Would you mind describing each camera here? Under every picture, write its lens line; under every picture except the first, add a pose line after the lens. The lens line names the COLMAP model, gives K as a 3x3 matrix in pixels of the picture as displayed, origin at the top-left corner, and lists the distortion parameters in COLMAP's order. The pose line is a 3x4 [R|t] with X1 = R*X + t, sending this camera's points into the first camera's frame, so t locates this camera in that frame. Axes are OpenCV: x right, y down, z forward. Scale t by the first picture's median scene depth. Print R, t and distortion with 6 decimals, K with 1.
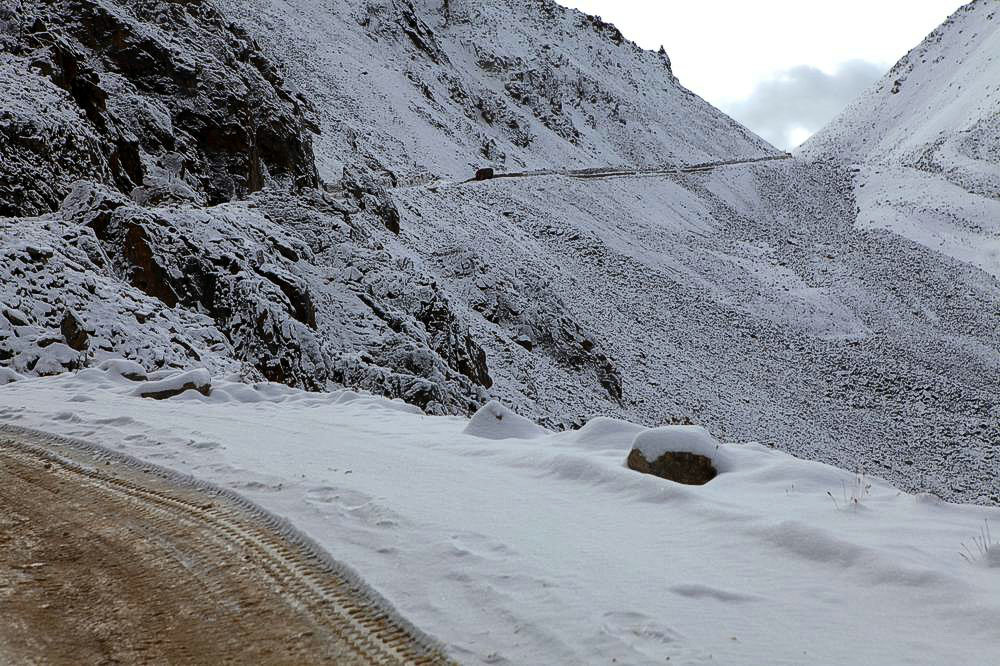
lens RADIAL K [[2079.2, 0, 554.8], [0, 2079.2, 310.2], [0, 0, 1]] dist [0.264176, 0.000000]
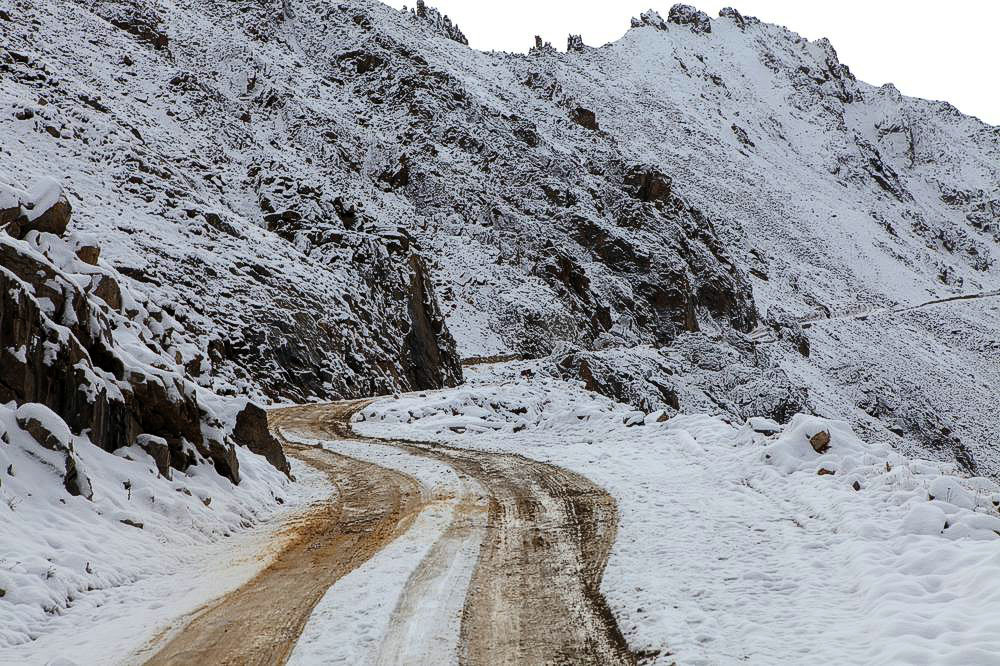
lens RADIAL K [[2079.2, 0, 503.6], [0, 2079.2, 333.2], [0, 0, 1]] dist [0.264176, 0.000000]
pose [[0.961108, -0.045049, -0.272475, 0.110224], [0.032033, 0.998131, -0.052035, 0.014457], [0.274310, 0.041283, 0.960755, -0.388405]]
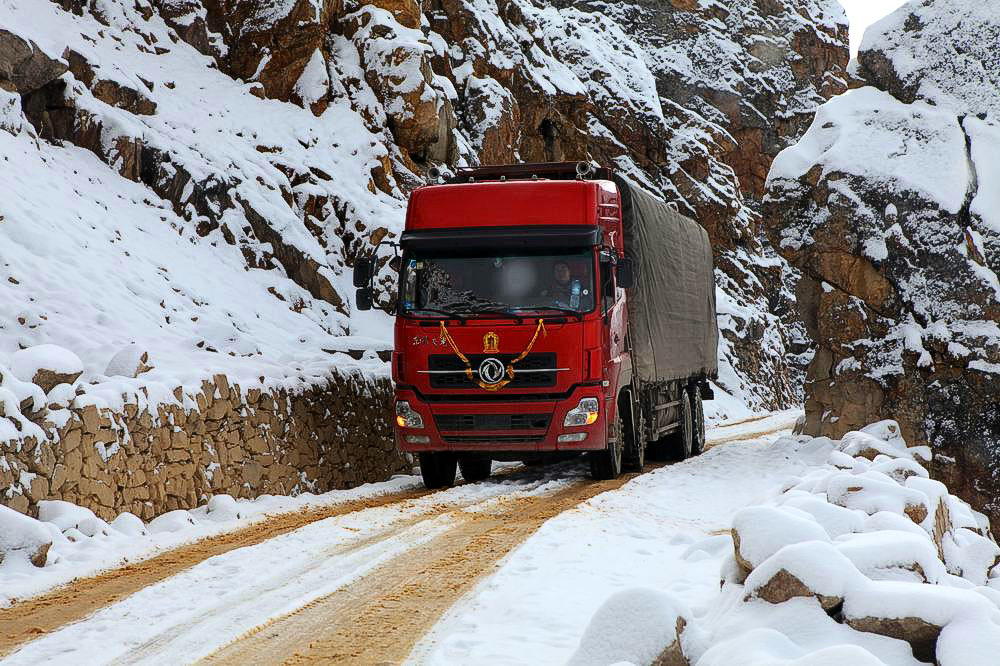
lens RADIAL K [[2079.2, 0, 500.1], [0, 2079.2, 332.1], [0, 0, 1]] dist [0.264176, 0.000000]
pose [[0.987409, 0.003046, -0.158160, -0.116855], [-0.013122, 0.997946, -0.062703, -0.026200], [0.157644, 0.063989, 0.985421, 0.525635]]
